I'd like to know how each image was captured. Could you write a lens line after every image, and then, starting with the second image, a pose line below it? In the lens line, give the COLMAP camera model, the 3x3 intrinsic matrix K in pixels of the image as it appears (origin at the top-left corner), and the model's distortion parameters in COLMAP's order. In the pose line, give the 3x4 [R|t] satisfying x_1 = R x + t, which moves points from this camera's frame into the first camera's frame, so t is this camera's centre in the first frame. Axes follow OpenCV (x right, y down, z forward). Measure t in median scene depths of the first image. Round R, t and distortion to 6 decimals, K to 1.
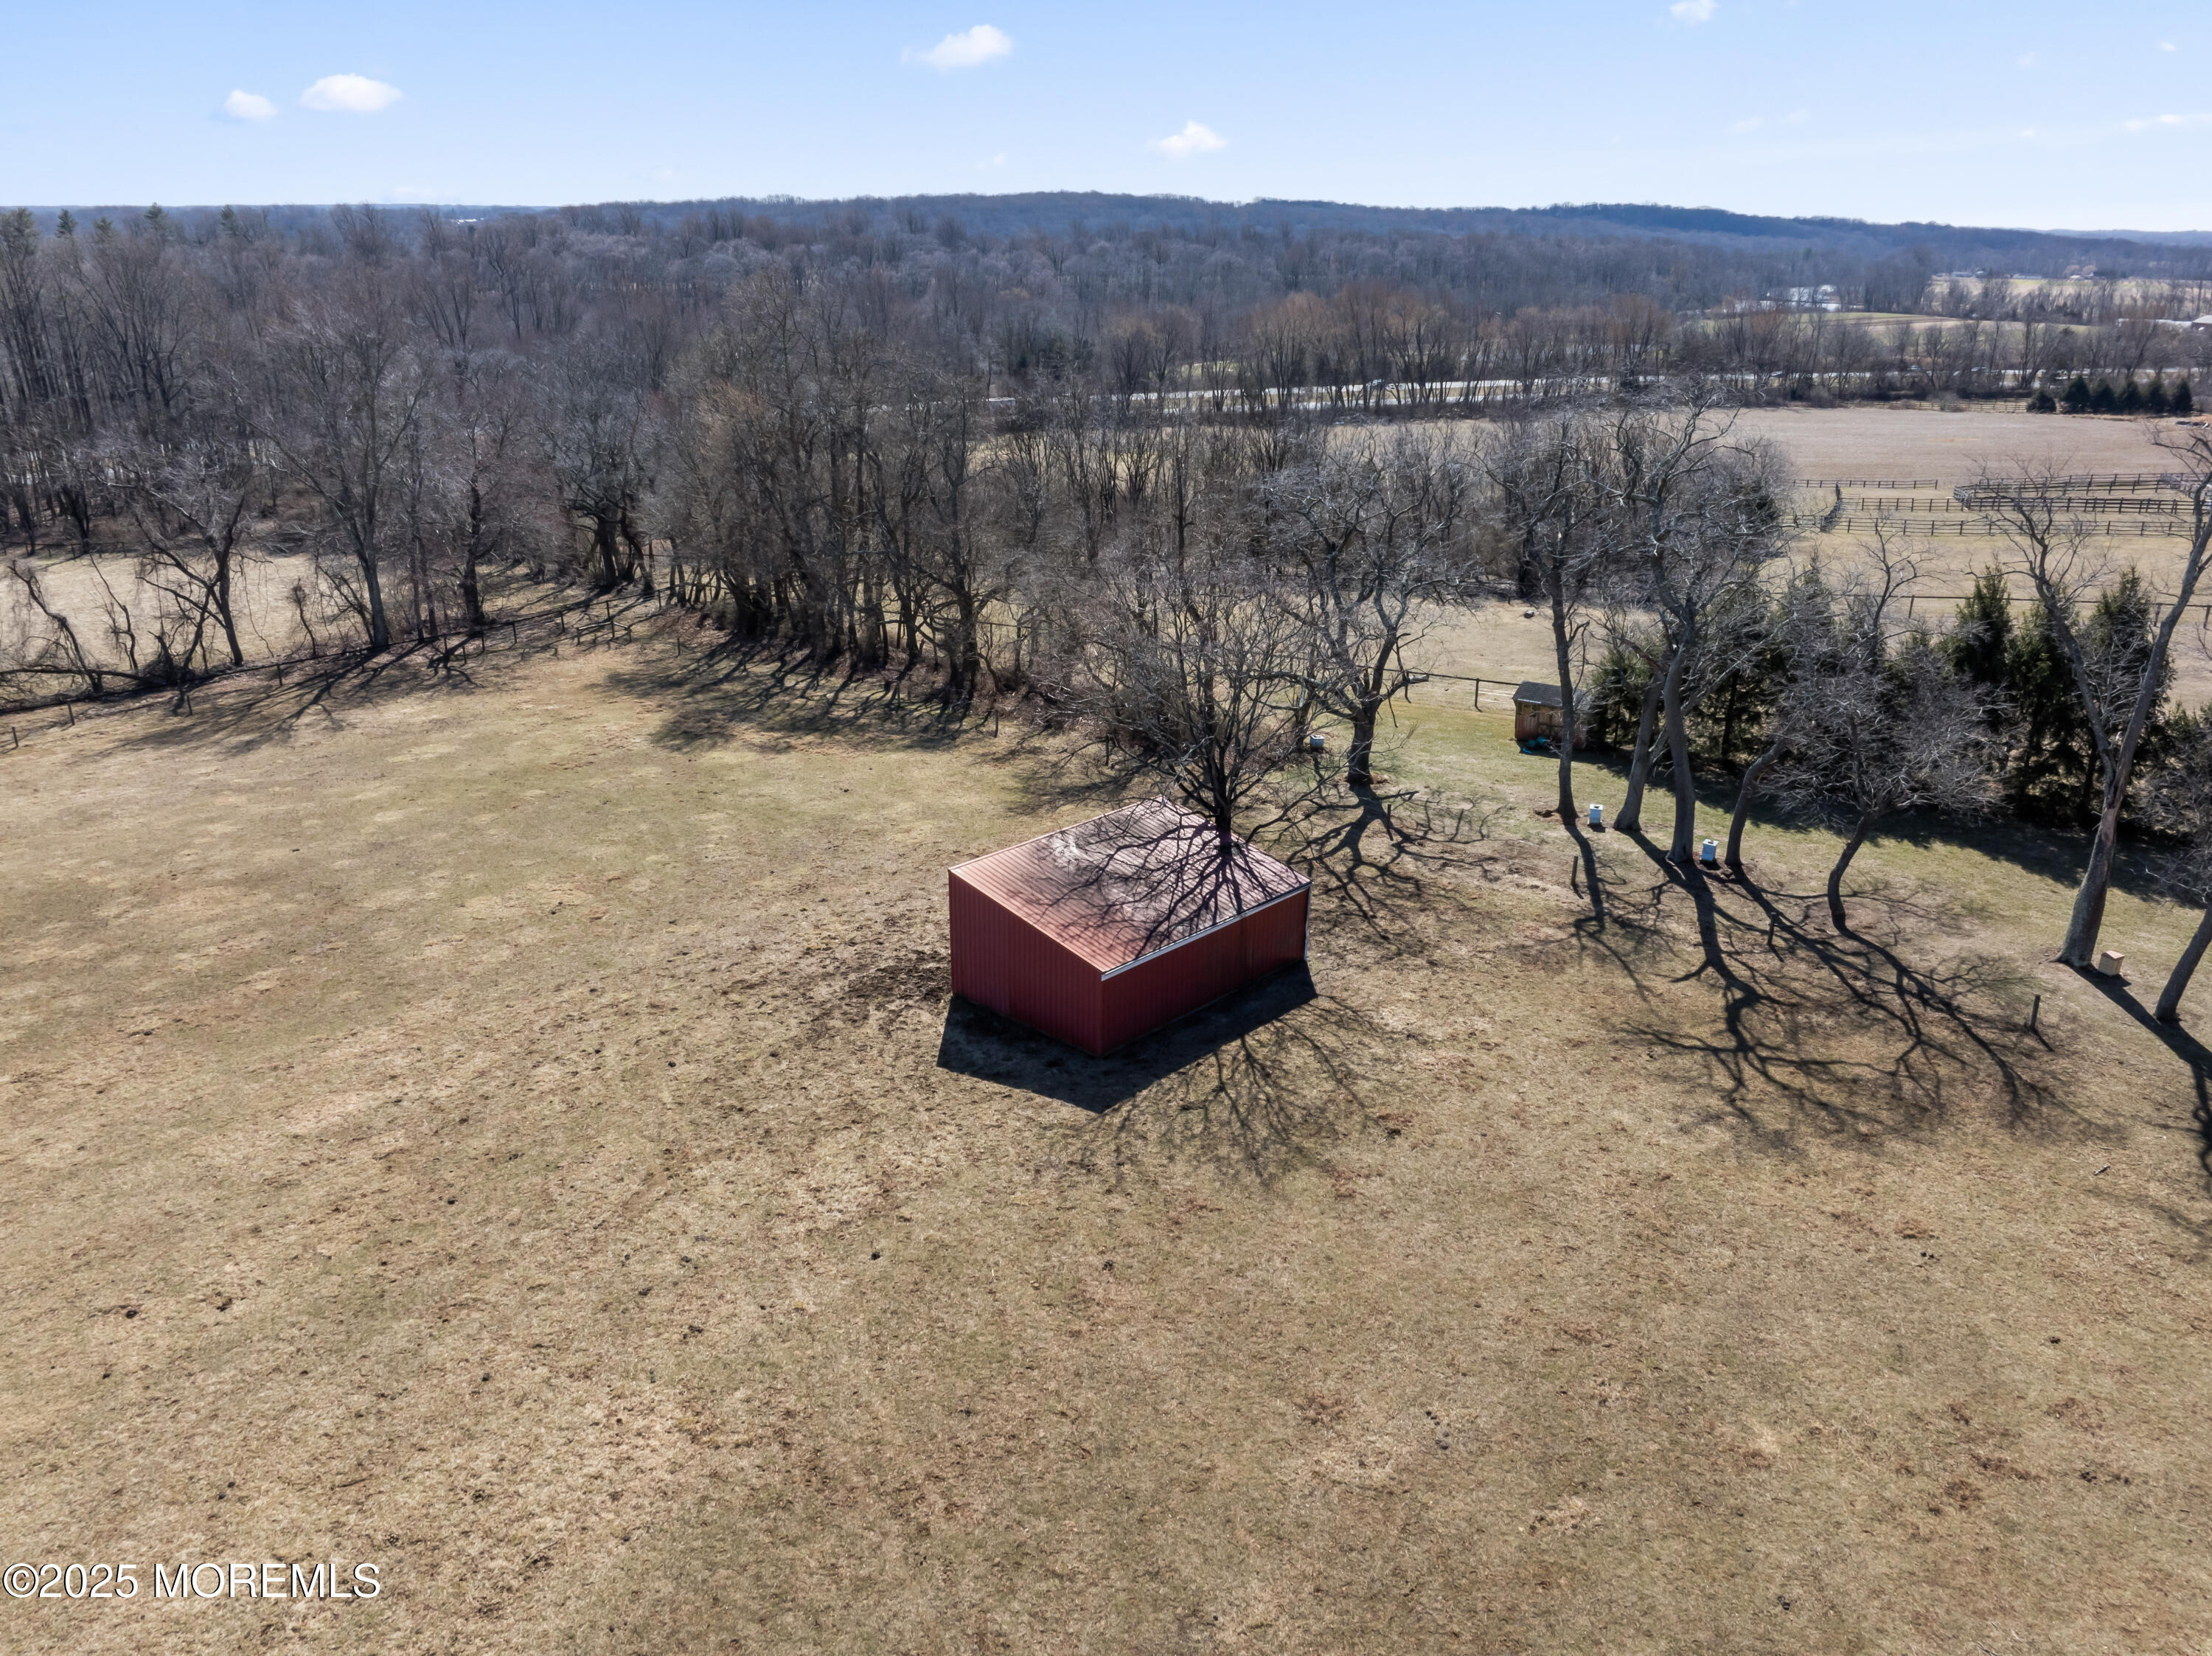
lens RADIAL K [[1551.0, 0, 1106.0], [0, 1551.0, 828.0], [0, 0, 1]] dist [-0.024022, -0.001412]
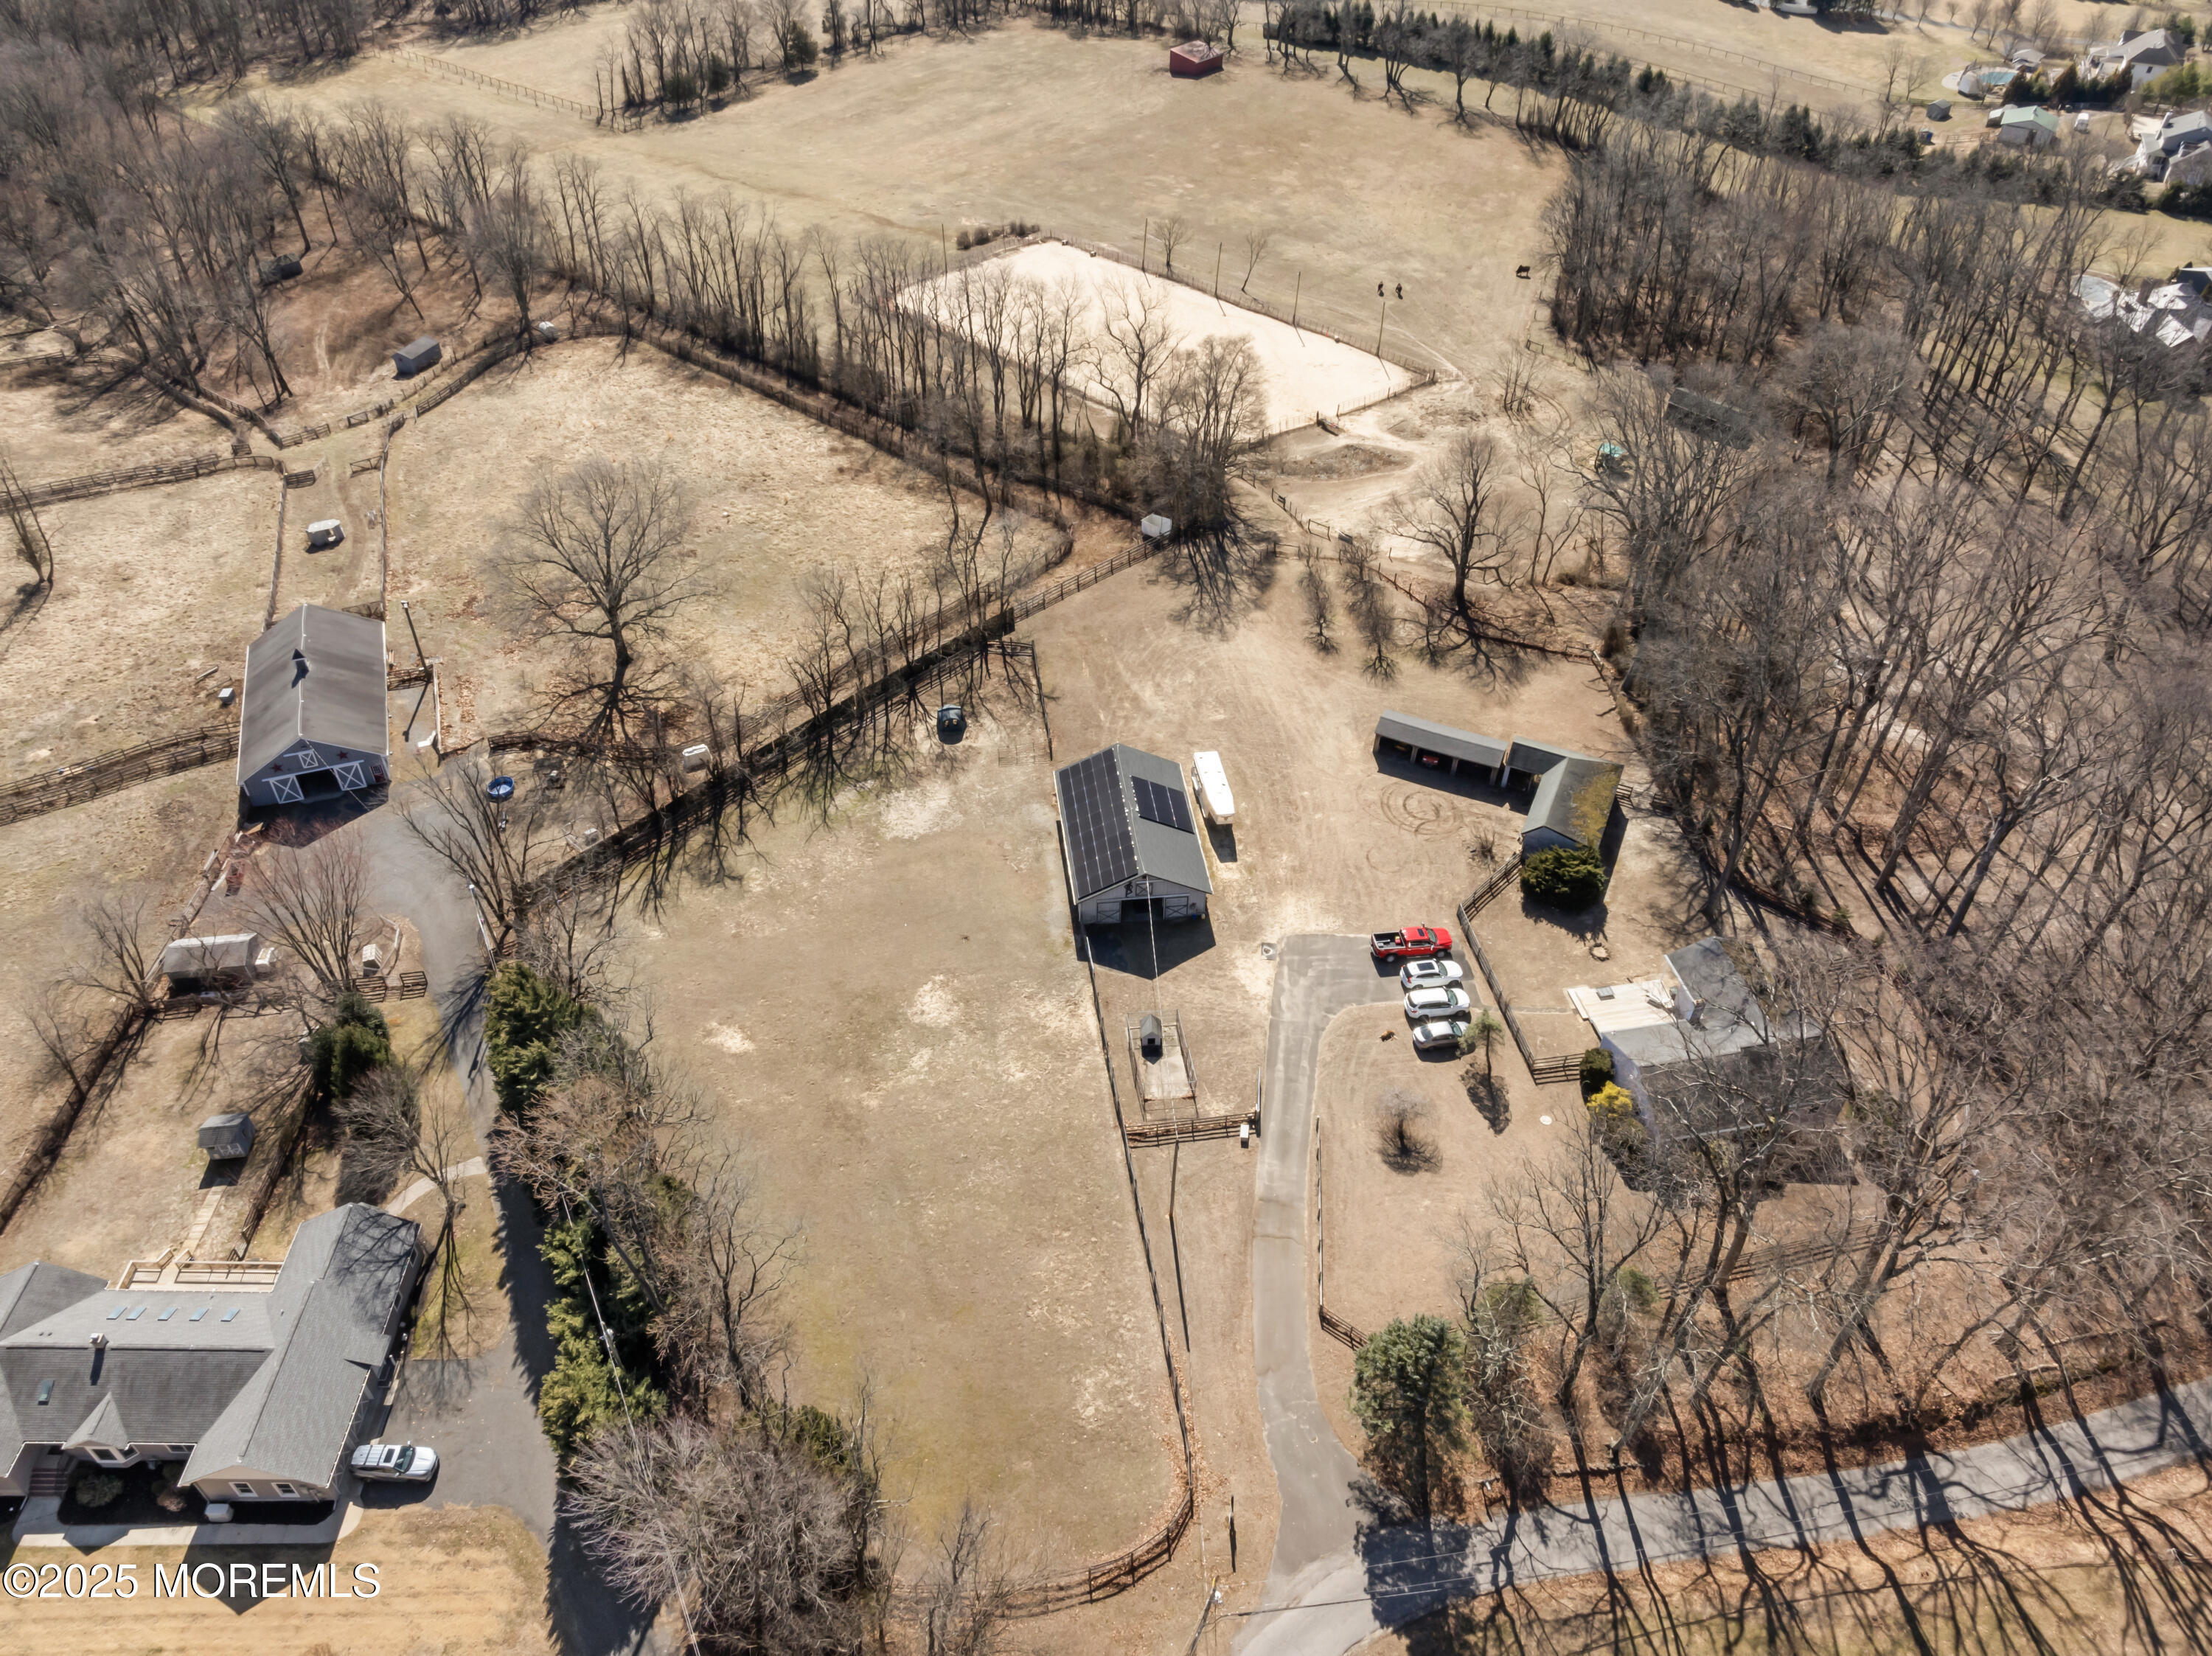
lens RADIAL K [[1524.0, 0, 1106.0], [0, 1524.0, 828.0], [0, 0, 1]] dist [-0.048468, -0.001612]
pose [[0.996314, -0.048515, 0.070737, -0.707497], [0.018835, 0.928289, 0.371382, 0.514886], [-0.083682, -0.368680, 0.925782, -4.434768]]
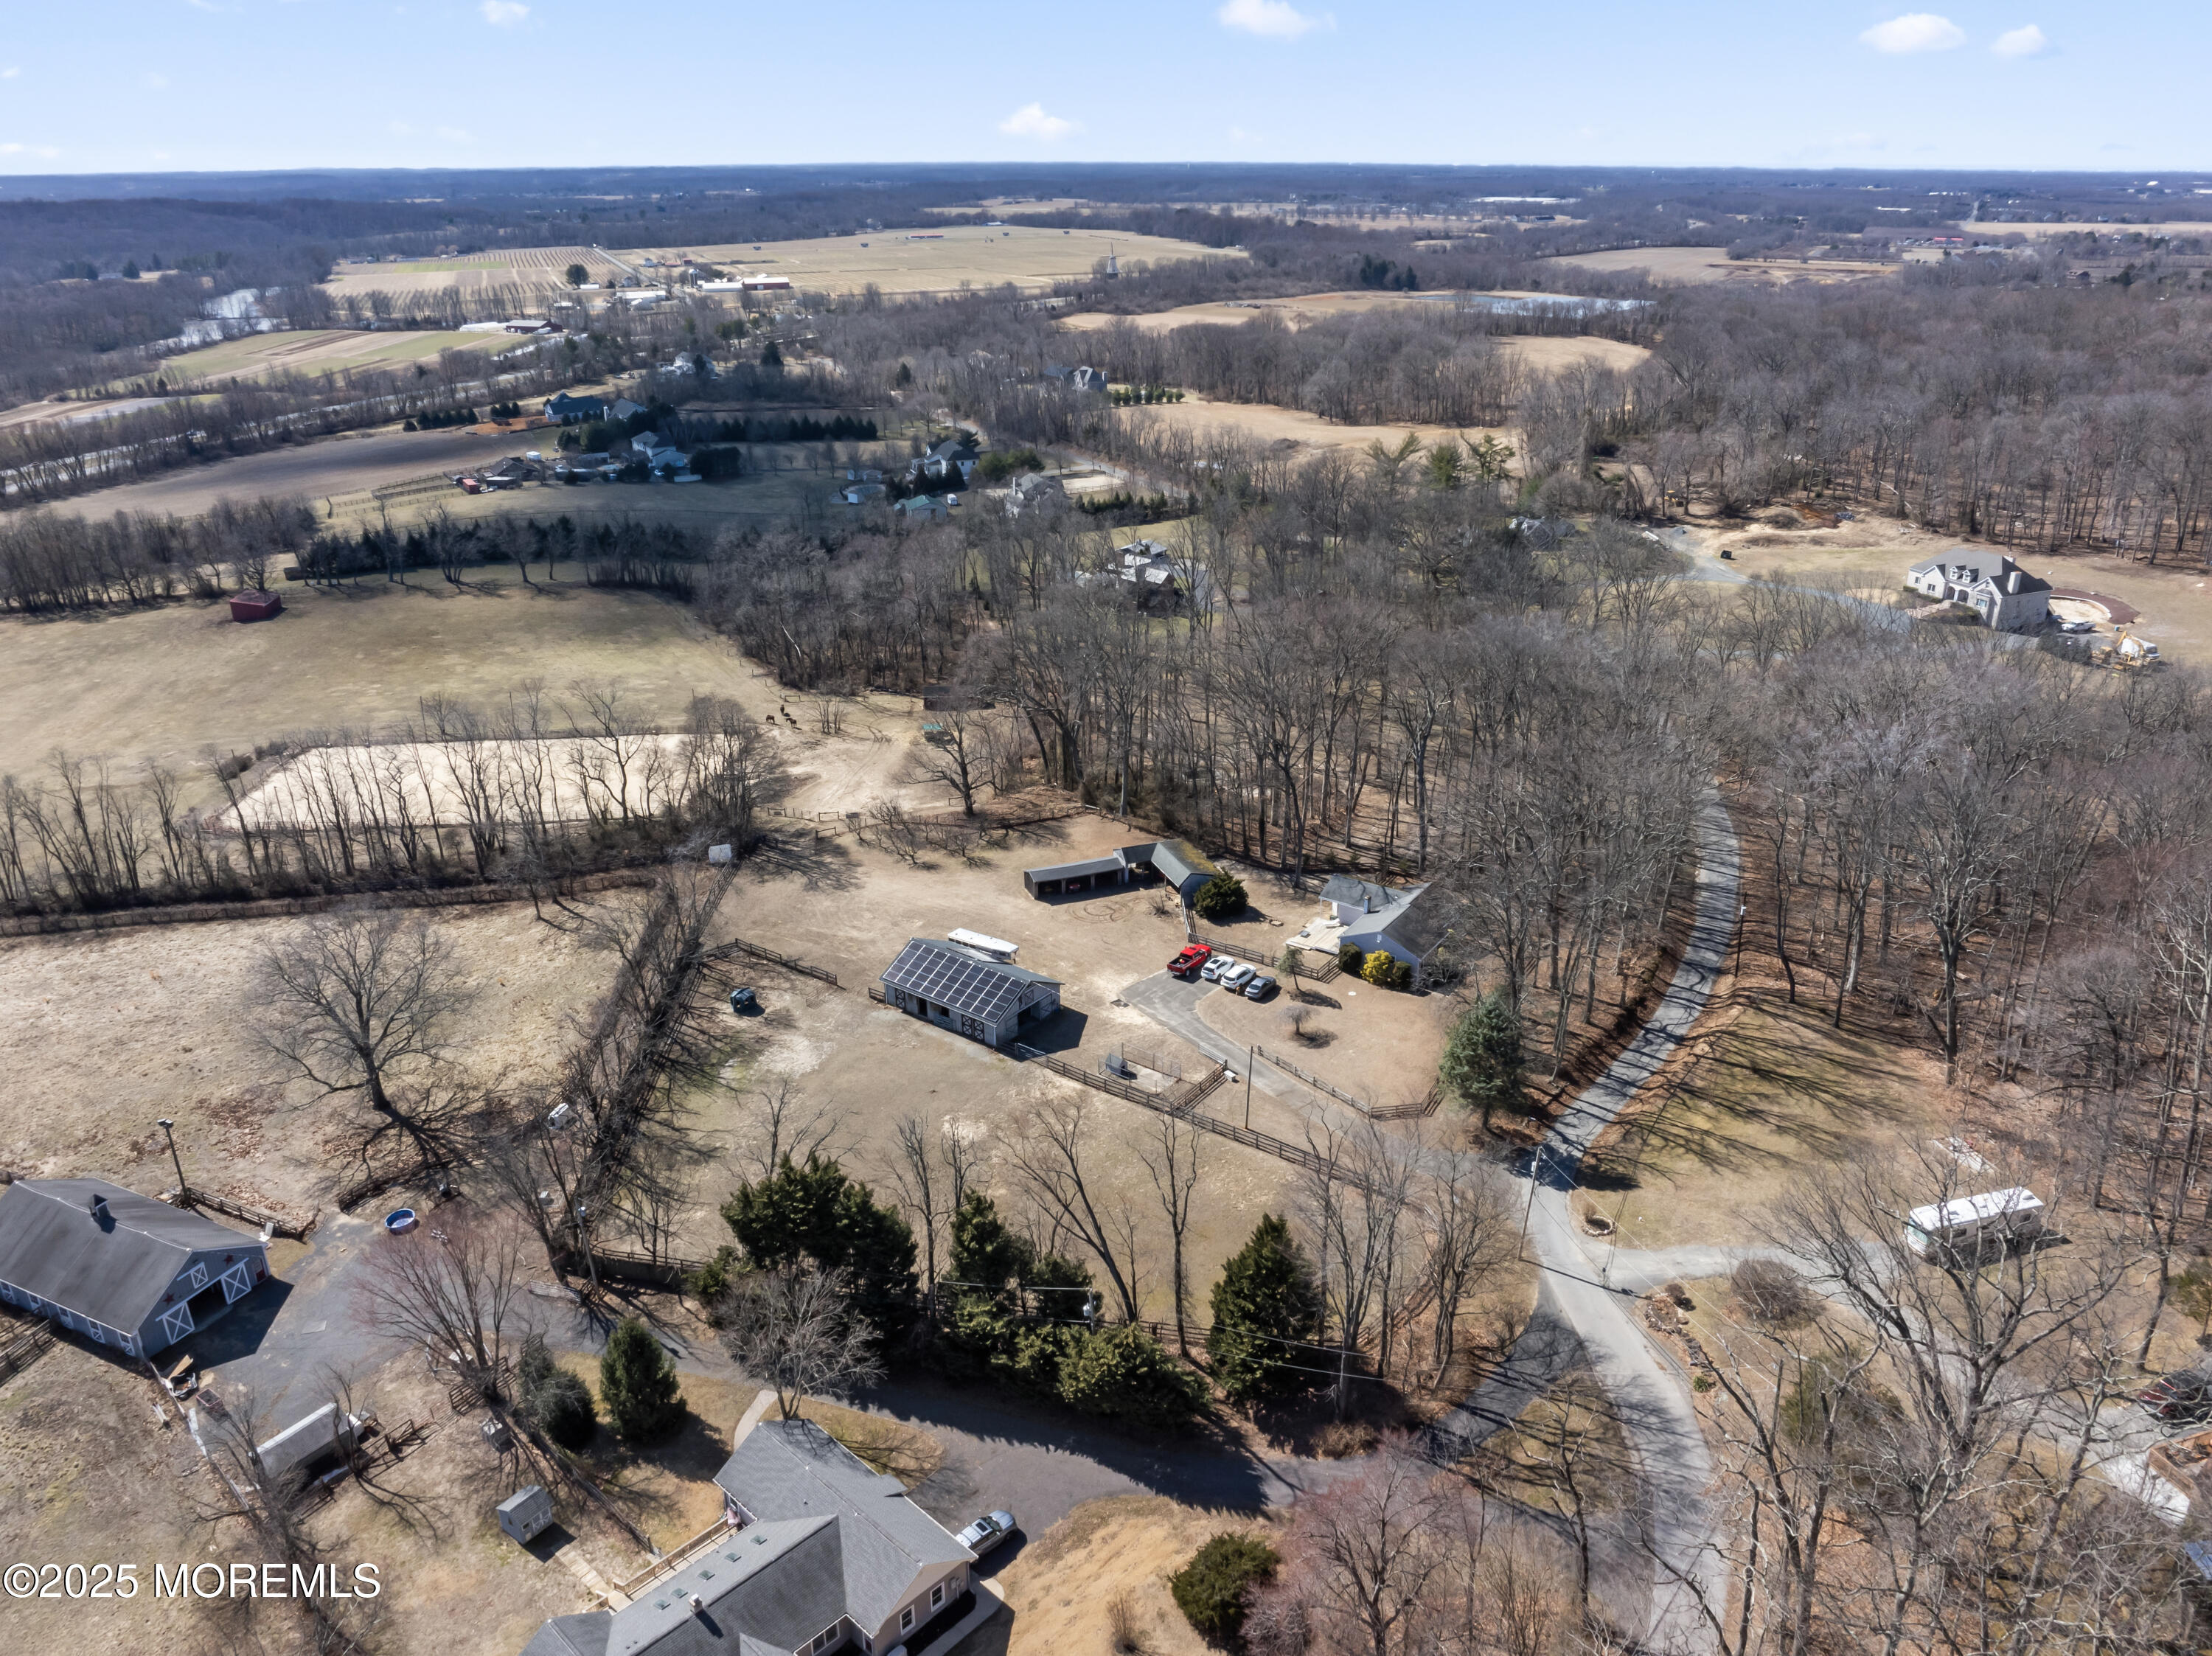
lens RADIAL K [[1551.0, 0, 1106.0], [0, 1551.0, 828.0], [0, 0, 1]] dist [-0.024022, -0.001412]
pose [[0.654978, -0.321759, 0.683721, -1.878730], [0.278732, 0.943884, 0.177177, 0.610703], [-0.702361, 0.074528, 0.707908, -4.565869]]
